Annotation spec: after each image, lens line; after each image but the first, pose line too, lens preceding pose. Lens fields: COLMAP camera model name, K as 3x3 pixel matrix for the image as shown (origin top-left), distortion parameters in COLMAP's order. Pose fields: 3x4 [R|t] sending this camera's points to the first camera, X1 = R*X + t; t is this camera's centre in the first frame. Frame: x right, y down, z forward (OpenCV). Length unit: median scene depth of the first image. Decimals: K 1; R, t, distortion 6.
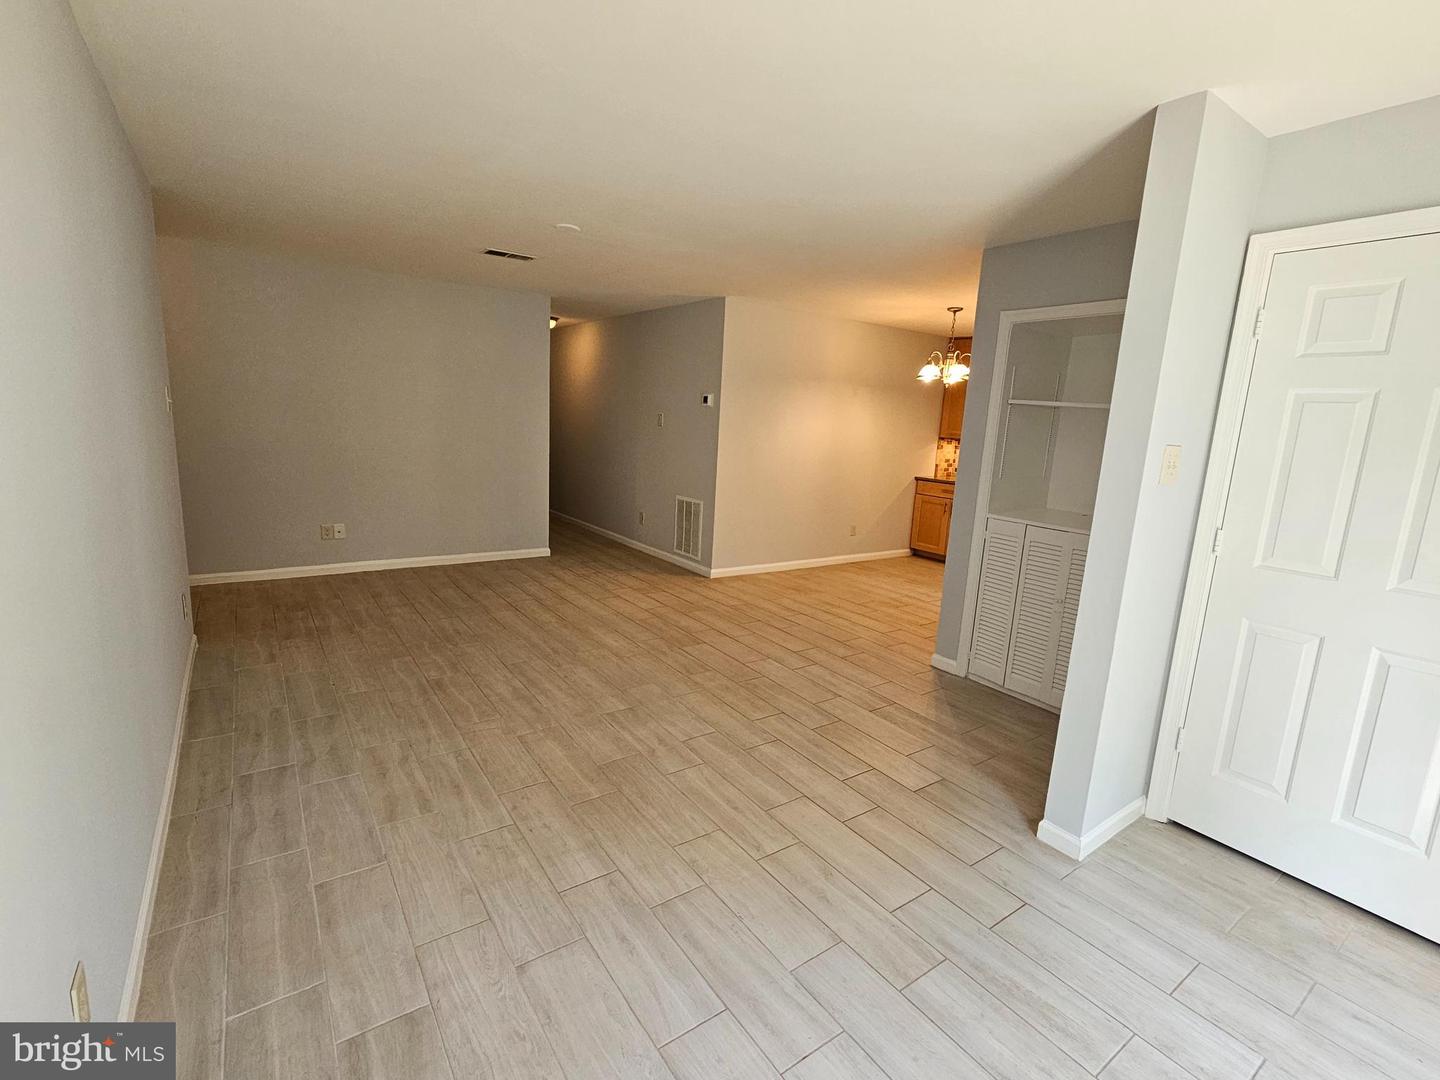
lens RADIAL K [[661.4, 0, 720.3], [0, 661.4, 539.1], [0, 0, 1]] dist [0.000799, 0.001406]
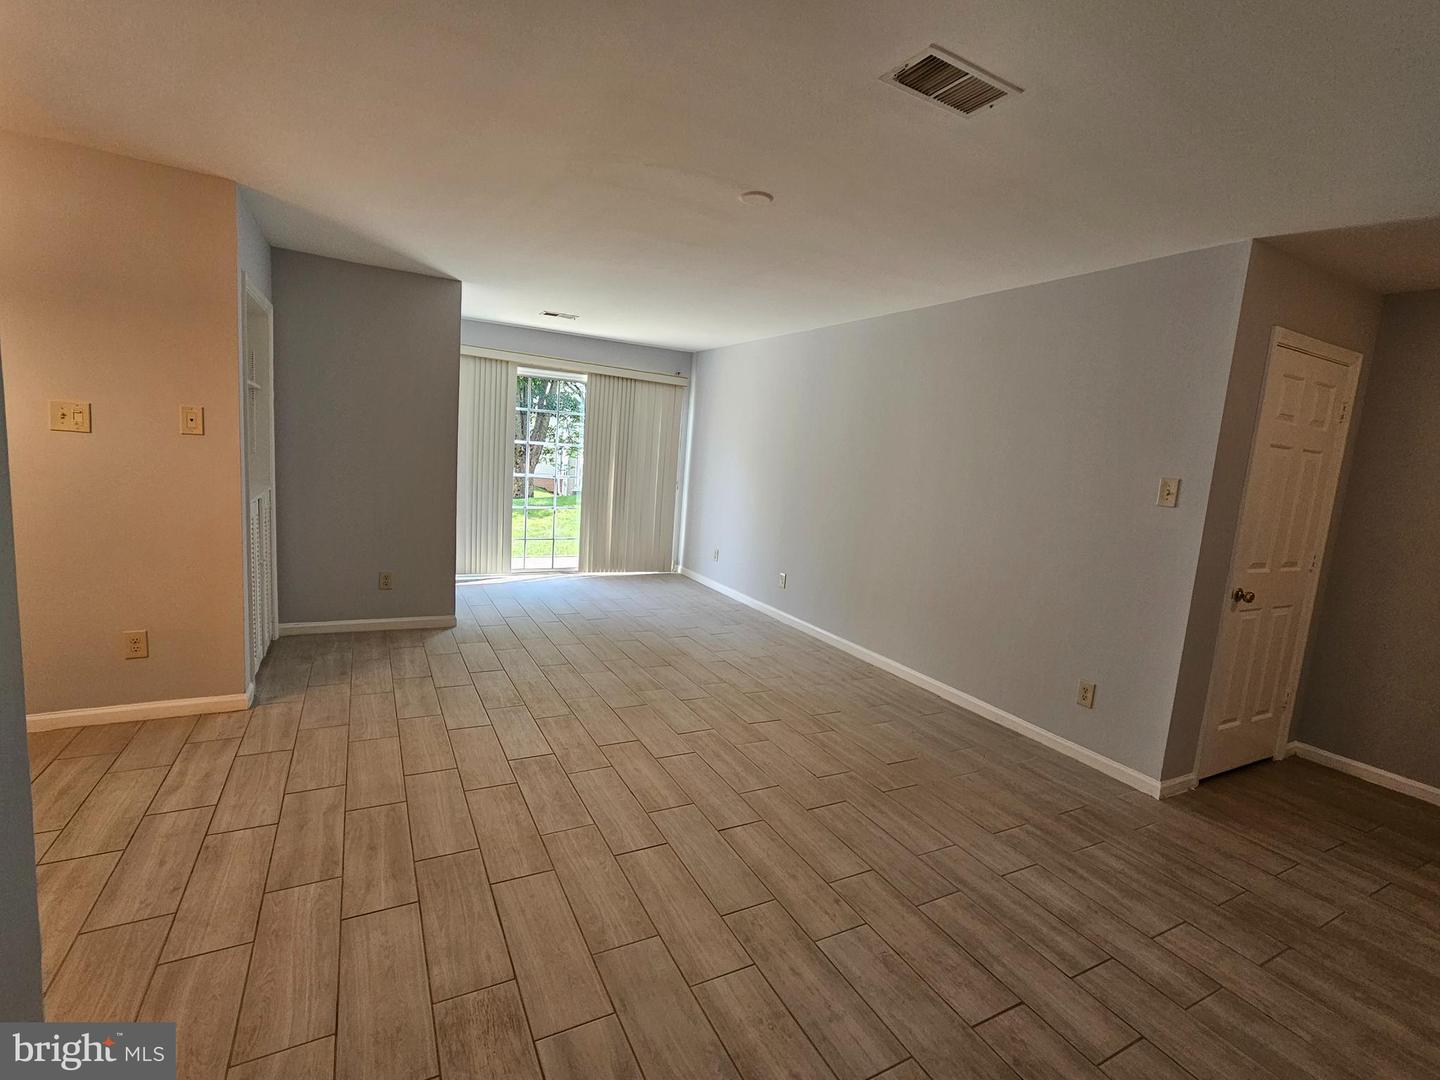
lens RADIAL K [[661.4, 0, 722.4], [0, 661.4, 540.2], [0, 0, 1]] dist [0.000799, 0.001406]
pose [[-0.984357, -0.142829, 0.103154, -0.292505], [-0.103409, 0.942407, 0.318080, -0.312157], [-0.142644, 0.302438, -0.942435, 1.627829]]
